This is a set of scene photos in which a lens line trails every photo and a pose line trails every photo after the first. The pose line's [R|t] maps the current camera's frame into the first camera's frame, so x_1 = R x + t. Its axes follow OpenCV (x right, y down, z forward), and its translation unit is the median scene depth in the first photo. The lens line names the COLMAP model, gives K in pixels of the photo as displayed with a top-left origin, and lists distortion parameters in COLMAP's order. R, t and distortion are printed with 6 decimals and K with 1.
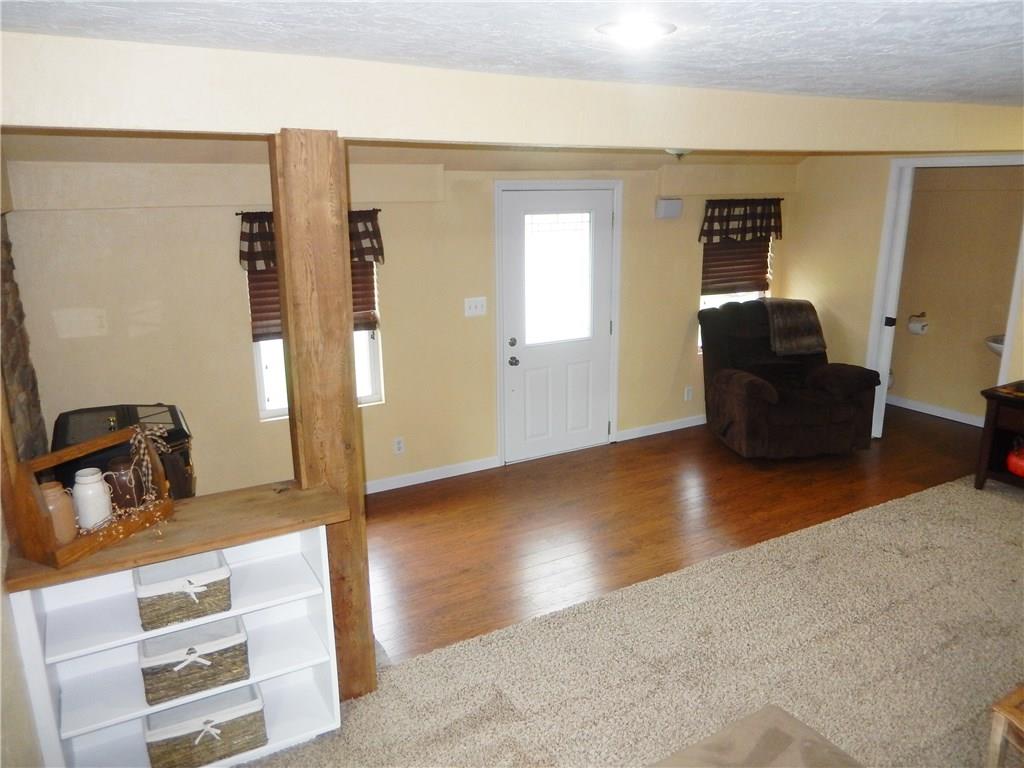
lens RADIAL K [[764.4, 0, 492.3], [0, 764.4, 384.5], [0, 0, 1]] dist [-0.008883, 0.000644]
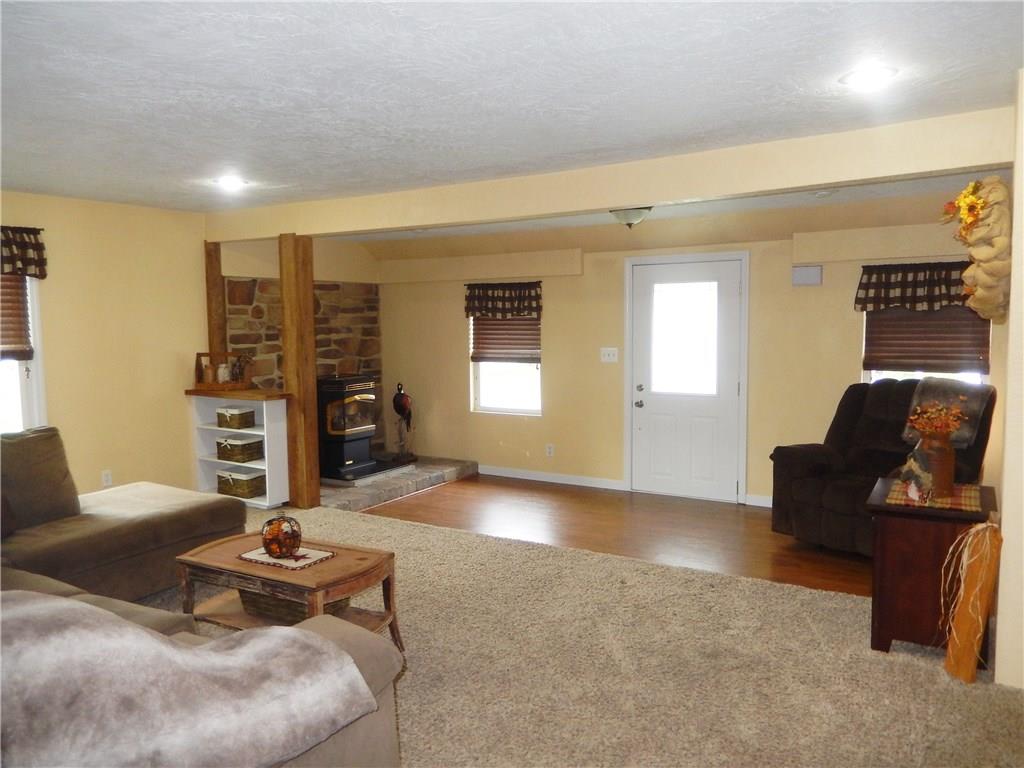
lens RADIAL K [[764.4, 0, 492.3], [0, 764.4, 384.5], [0, 0, 1]] dist [-0.008883, 0.000644]
pose [[0.484811, 0.079084, -0.871036, 0.949437], [-0.213799, 0.976406, -0.030348, 0.025704], [0.848085, 0.200940, 0.490280, 0.206753]]
